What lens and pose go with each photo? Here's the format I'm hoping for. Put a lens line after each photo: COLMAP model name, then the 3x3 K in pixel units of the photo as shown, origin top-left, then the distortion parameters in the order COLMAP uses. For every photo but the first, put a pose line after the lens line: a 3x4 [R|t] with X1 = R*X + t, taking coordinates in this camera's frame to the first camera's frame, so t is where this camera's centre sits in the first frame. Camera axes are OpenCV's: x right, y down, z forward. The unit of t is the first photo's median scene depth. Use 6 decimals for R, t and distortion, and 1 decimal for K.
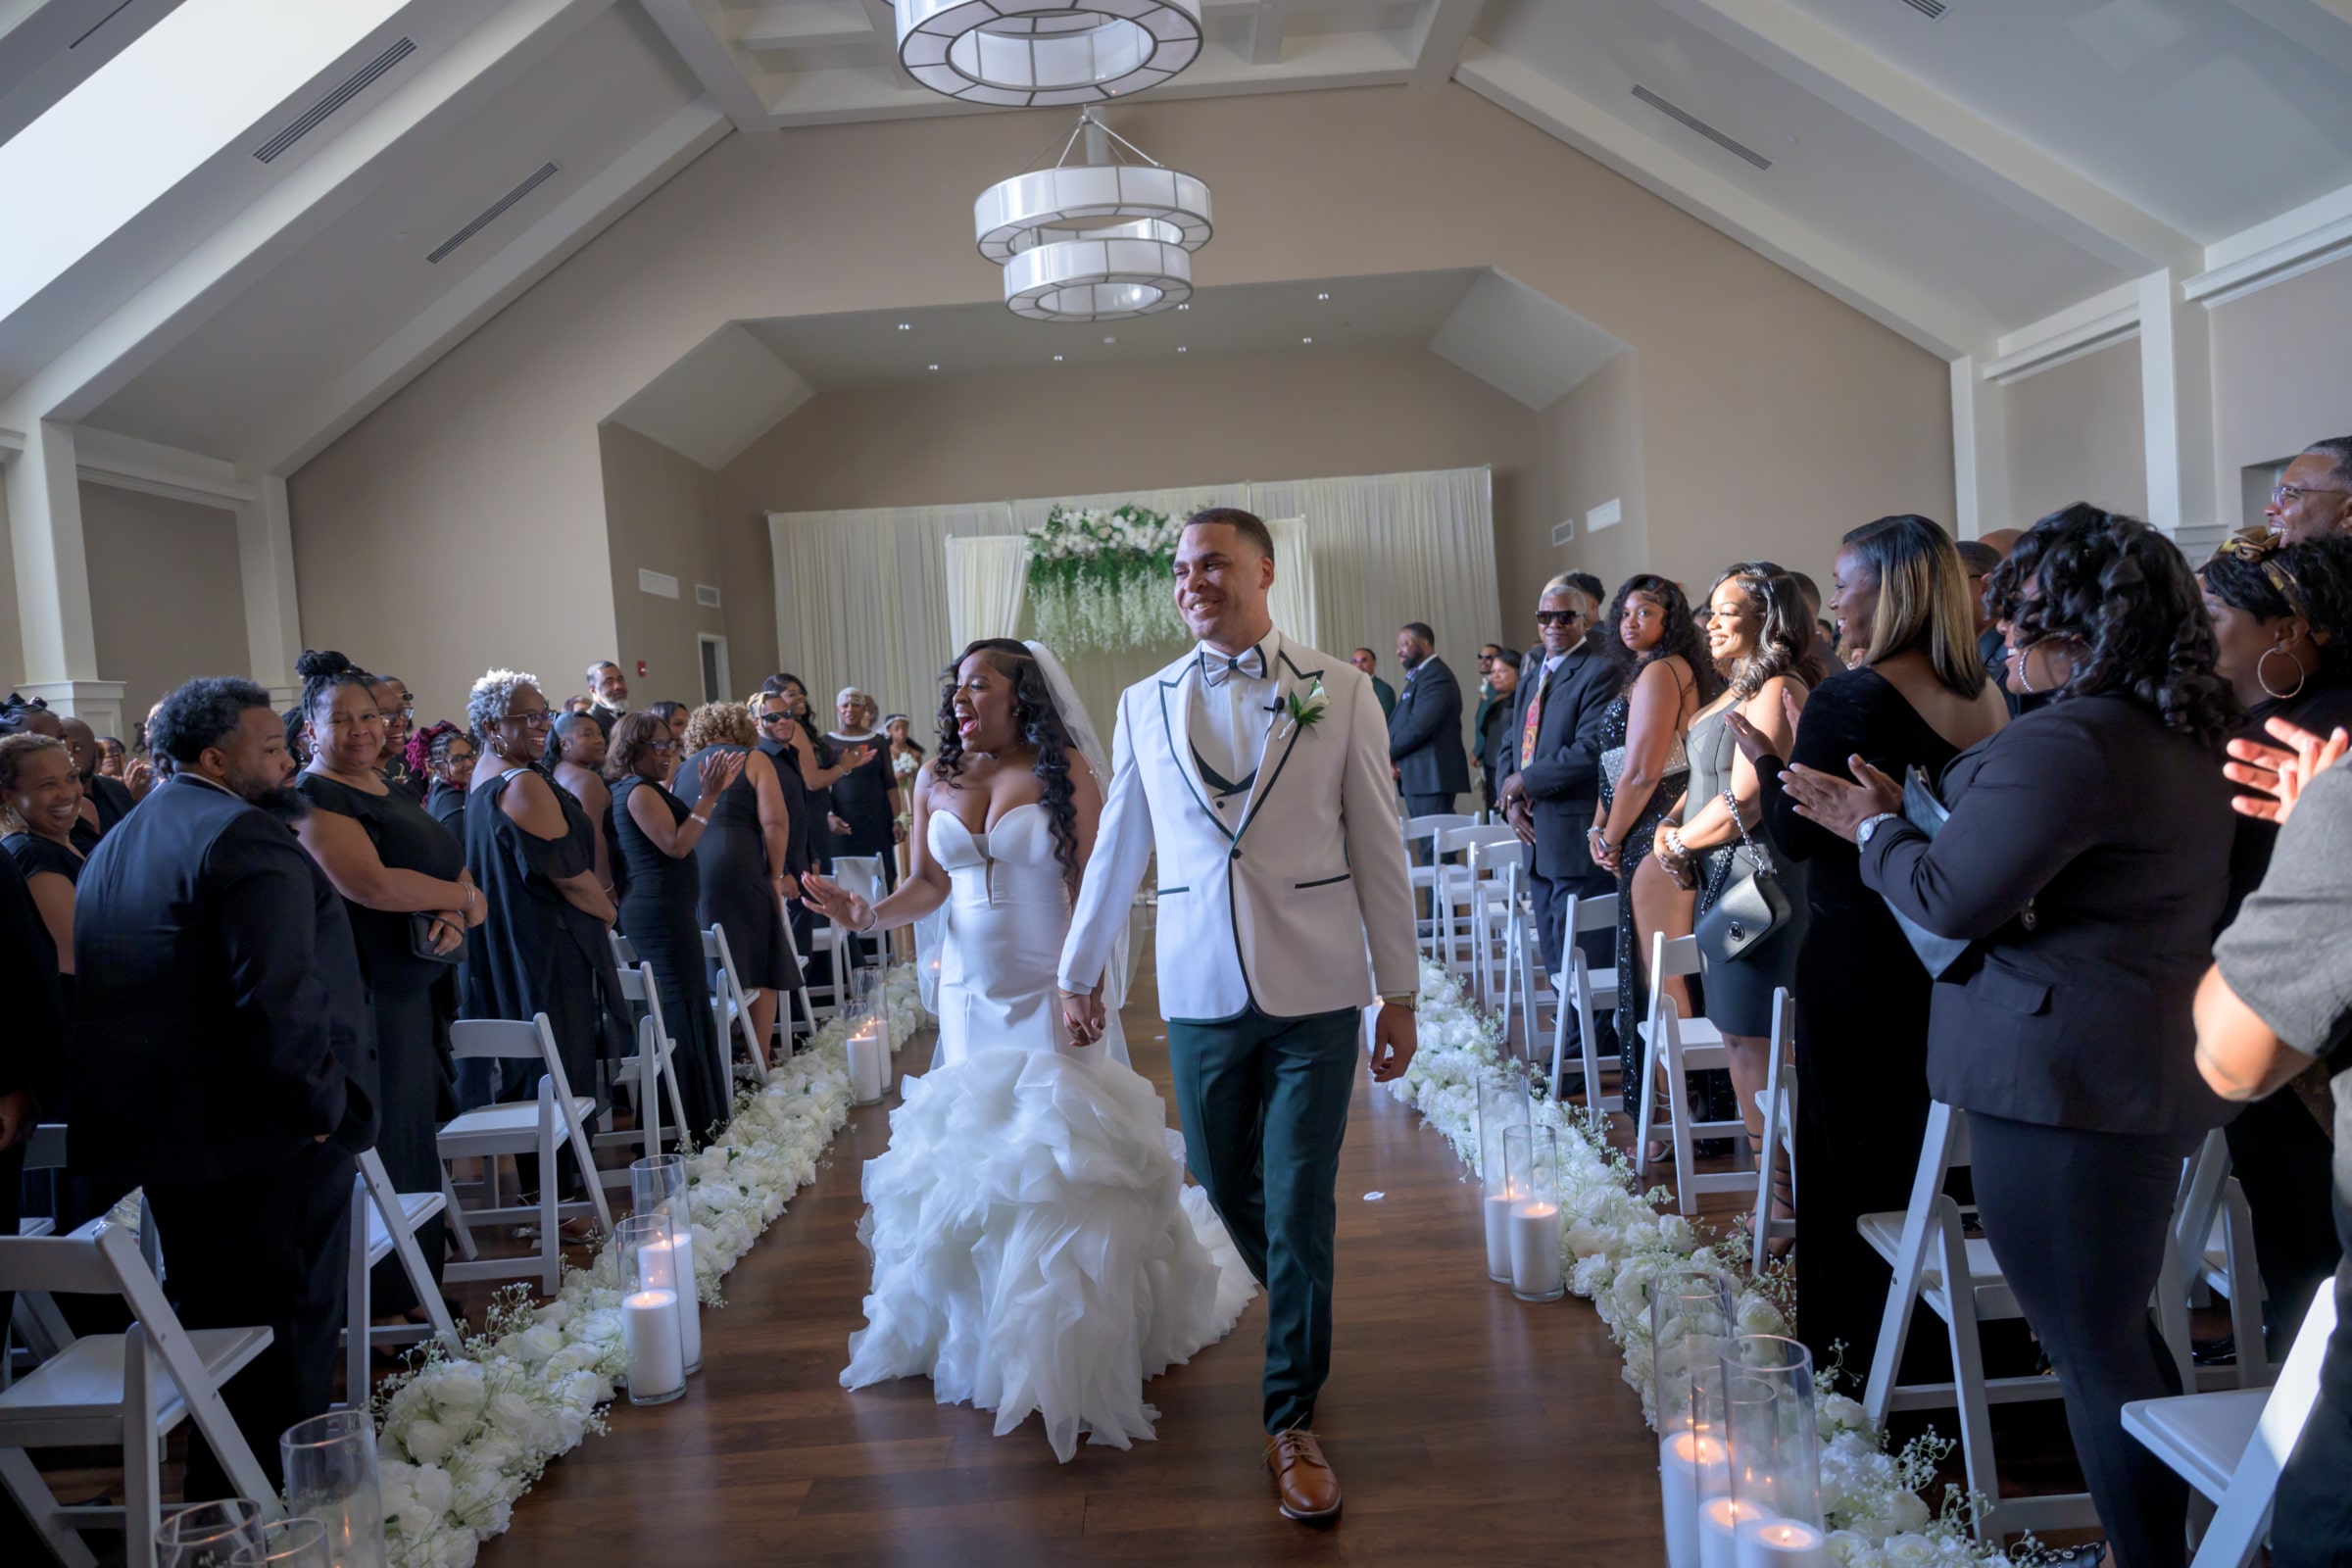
lens RADIAL K [[1623.6, 0, 1180.4], [0, 1623.6, 782.7], [0, 0, 1]] dist [-0.000178, 0.000403]
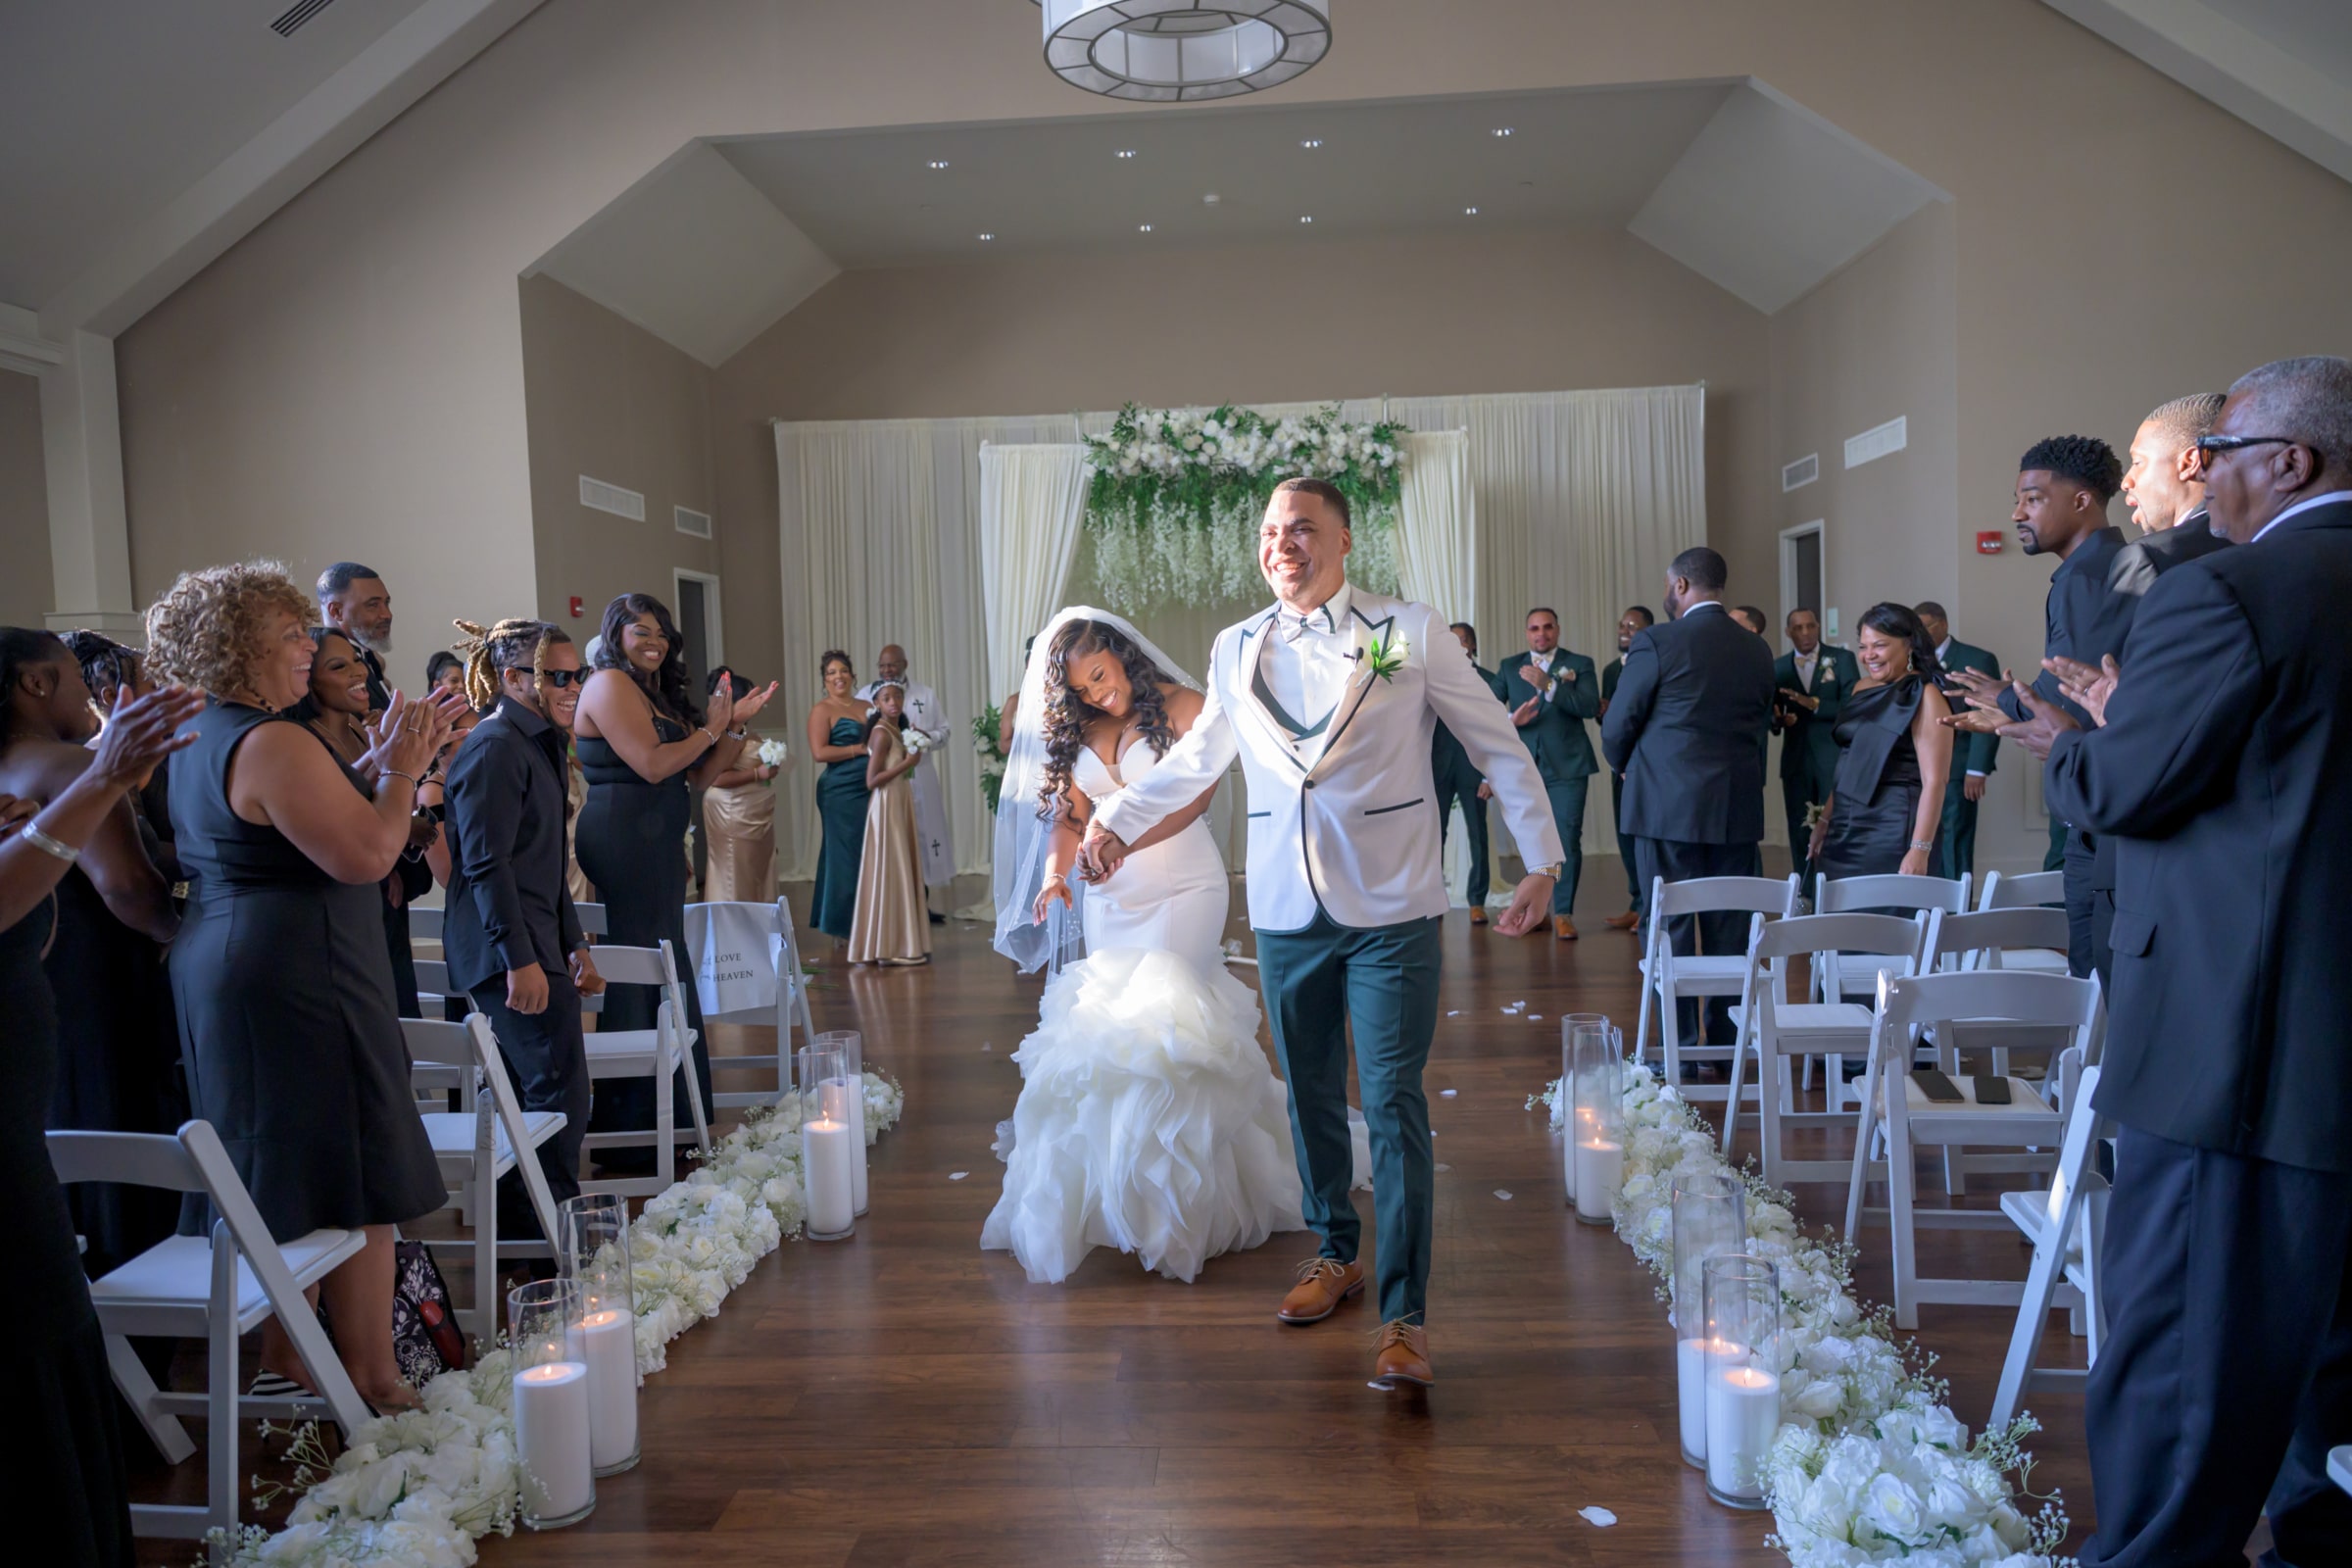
lens RADIAL K [[1623.6, 0, 1160.4], [0, 1623.6, 779.0], [0, 0, 1]] dist [-0.000178, 0.000403]
pose [[0.996486, 0.039680, -0.073759, -0.000782], [-0.039035, 0.999186, 0.010170, -0.008083], [0.074102, -0.007256, 0.997224, 0.257468]]
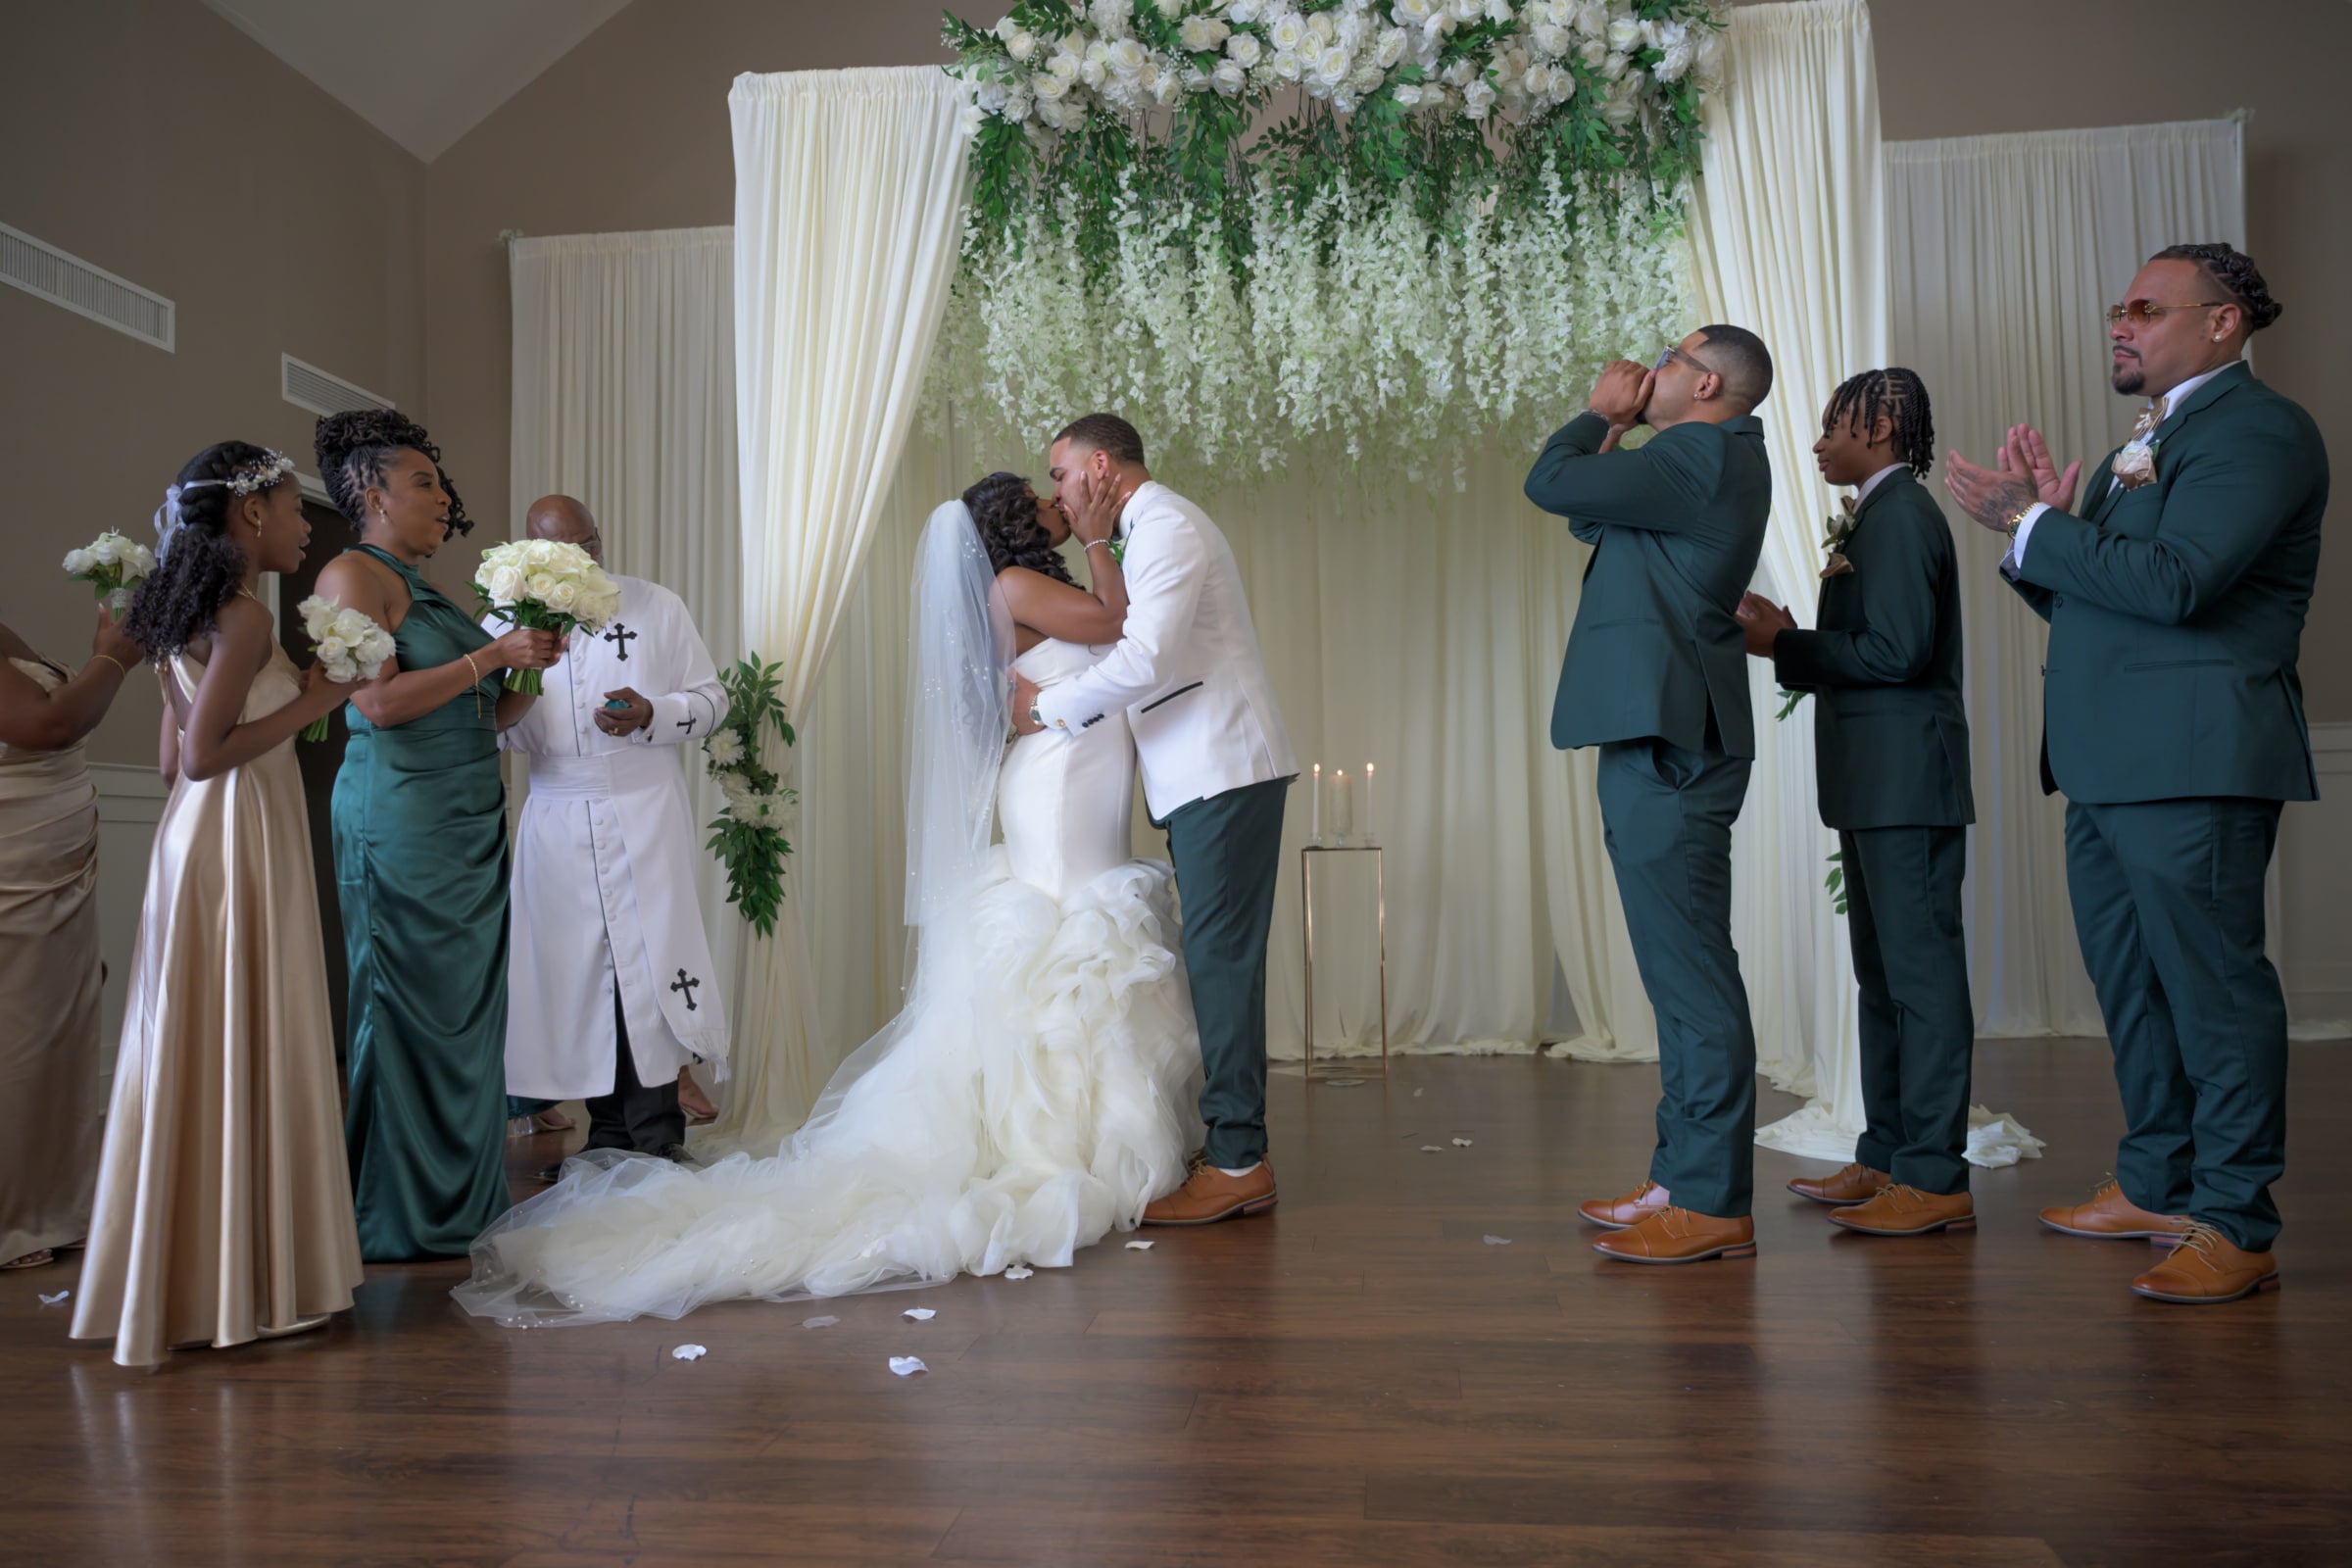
lens RADIAL K [[1649.0, 0, 1168.3], [0, 1649.0, 782.0], [0, 0, 1]] dist [0.013792, 0.003980]
pose [[0.988270, 0.038694, -0.147731, -0.000776], [-0.052575, 0.994439, -0.091249, 0.018426], [0.143379, 0.097946, 0.984809, 0.685139]]
